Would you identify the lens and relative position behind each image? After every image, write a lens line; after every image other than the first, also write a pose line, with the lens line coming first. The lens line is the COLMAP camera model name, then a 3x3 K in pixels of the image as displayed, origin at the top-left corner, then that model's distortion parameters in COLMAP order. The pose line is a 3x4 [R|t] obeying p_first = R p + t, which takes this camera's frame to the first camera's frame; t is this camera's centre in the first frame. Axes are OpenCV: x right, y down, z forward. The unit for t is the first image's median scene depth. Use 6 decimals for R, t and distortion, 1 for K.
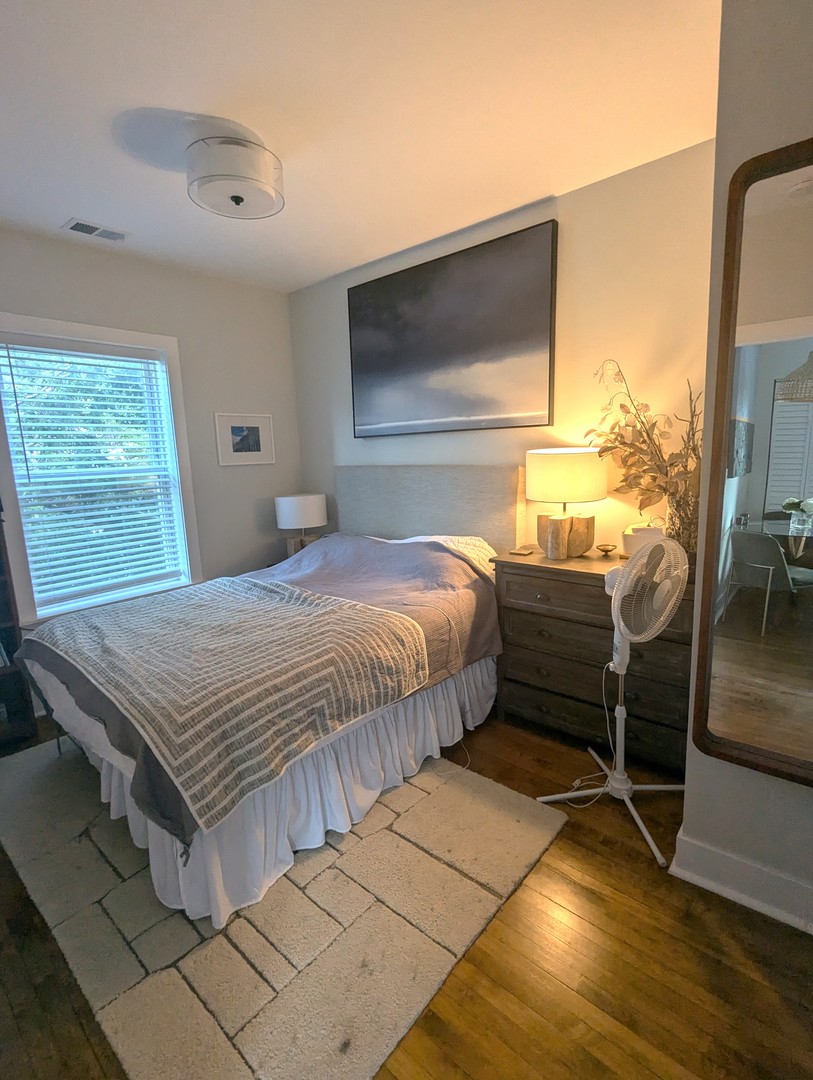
lens RADIAL K [[503.9, 0, 408.2], [0, 503.9, 535.4], [0, 0, 1]] dist [0.004019, 0.000419]
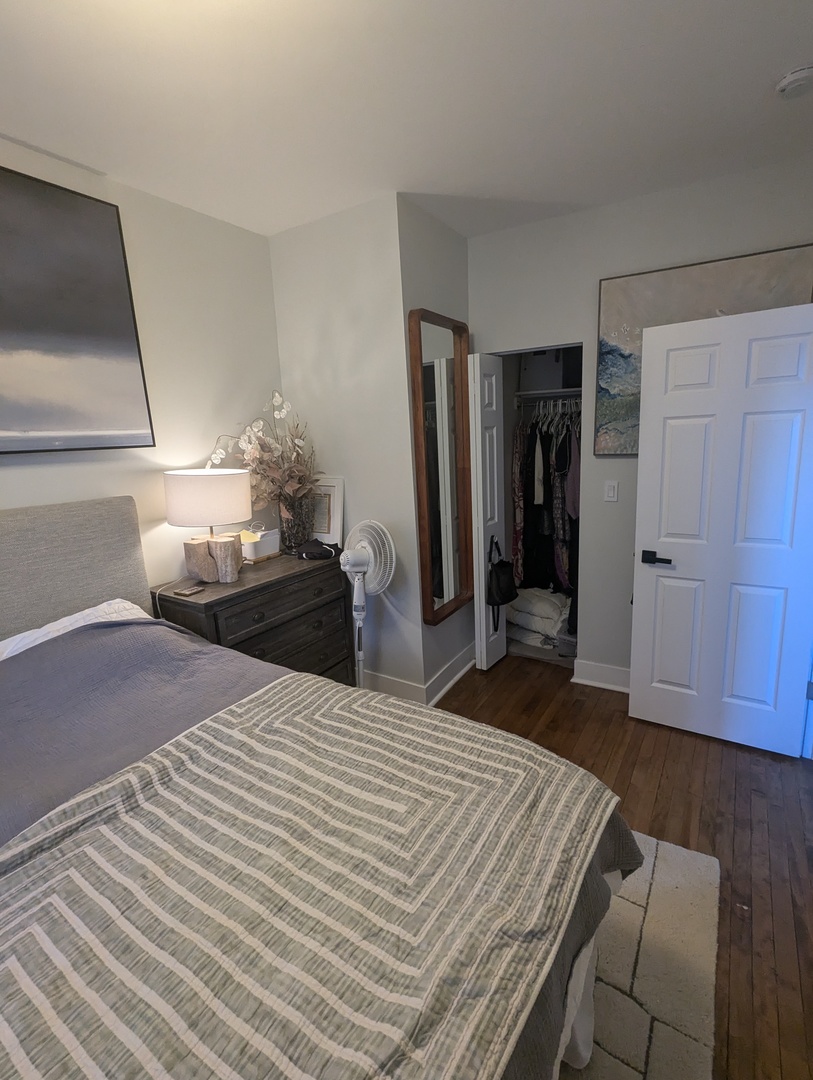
lens RADIAL K [[503.9, 0, 406.6], [0, 503.9, 540.4], [0, 0, 1]] dist [0.004019, 0.000419]
pose [[-0.123145, -0.164100, 0.978727, -0.675540], [0.226664, 0.955513, 0.188727, -0.133761], [-0.966157, 0.245083, -0.080471, 0.717718]]
